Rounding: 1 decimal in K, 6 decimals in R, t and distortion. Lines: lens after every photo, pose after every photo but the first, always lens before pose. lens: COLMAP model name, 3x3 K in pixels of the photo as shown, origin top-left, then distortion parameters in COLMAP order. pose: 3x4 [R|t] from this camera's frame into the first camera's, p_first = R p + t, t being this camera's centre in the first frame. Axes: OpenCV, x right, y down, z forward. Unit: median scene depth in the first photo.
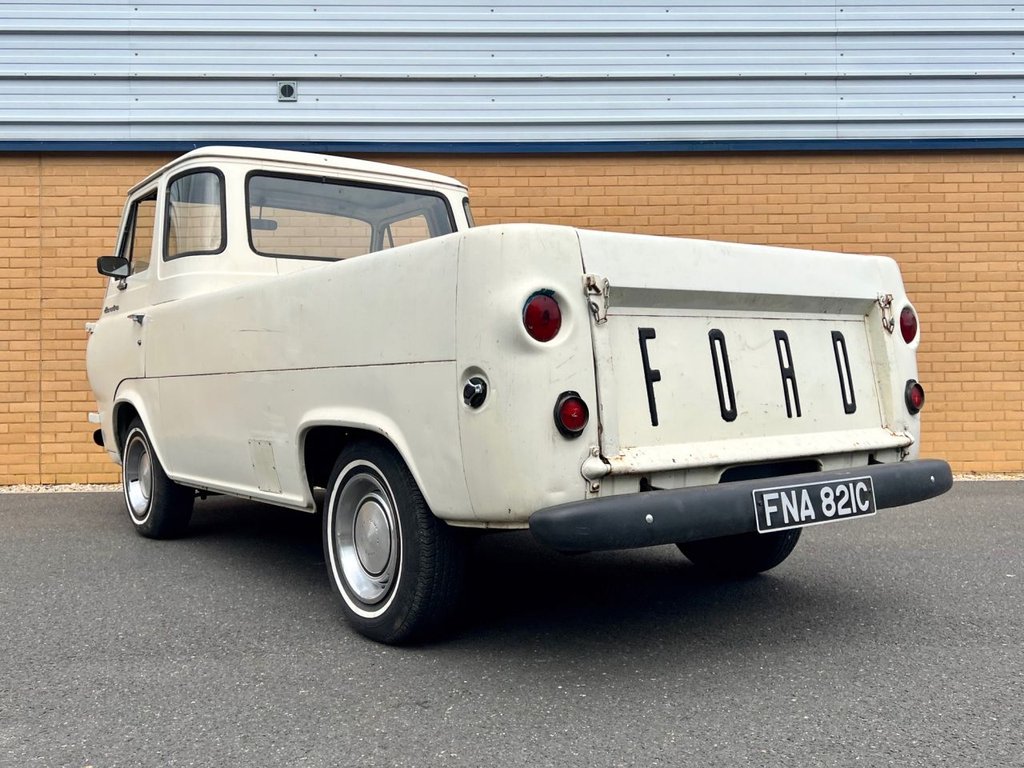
lens RADIAL K [[956.6, 0, 480.2], [0, 956.6, 373.7], [0, 0, 1]] dist [0.073718, -0.133885]
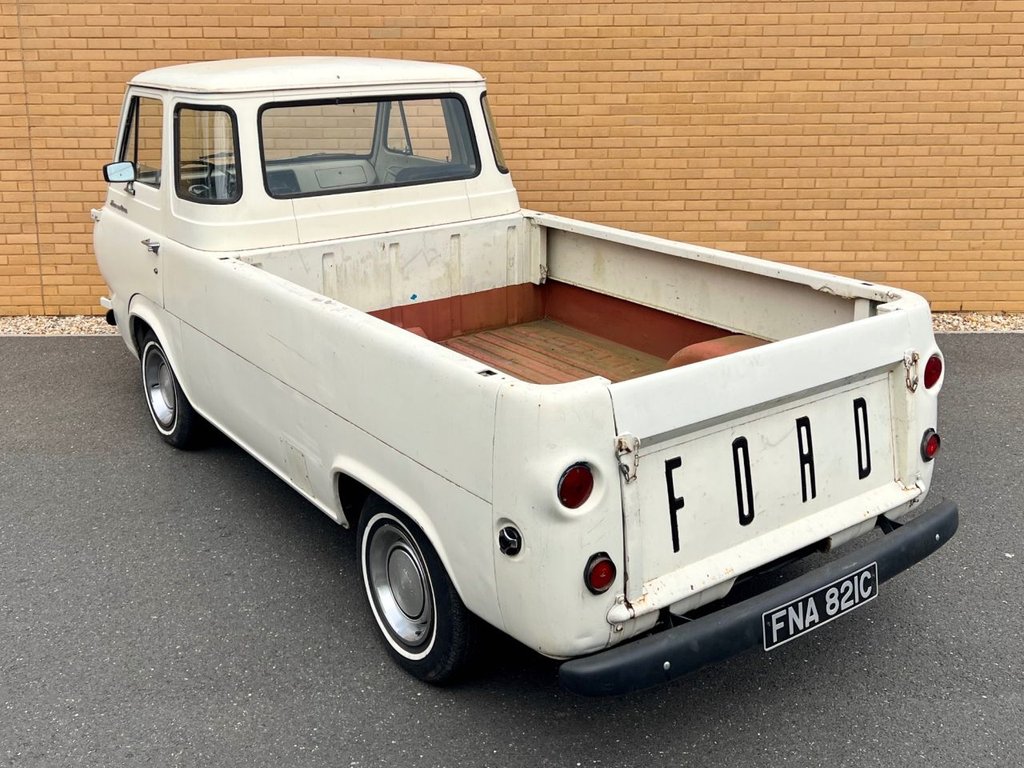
lens RADIAL K [[1046.9, 0, 442.8], [0, 1046.9, 272.3], [0, 0, 1]] dist [0.076635, -0.153459]
pose [[0.999508, 0.013813, -0.028156, -0.017386], [-0.006898, 0.972618, 0.232308, -0.182368], [0.030594, -0.231999, 0.972235, -0.029064]]
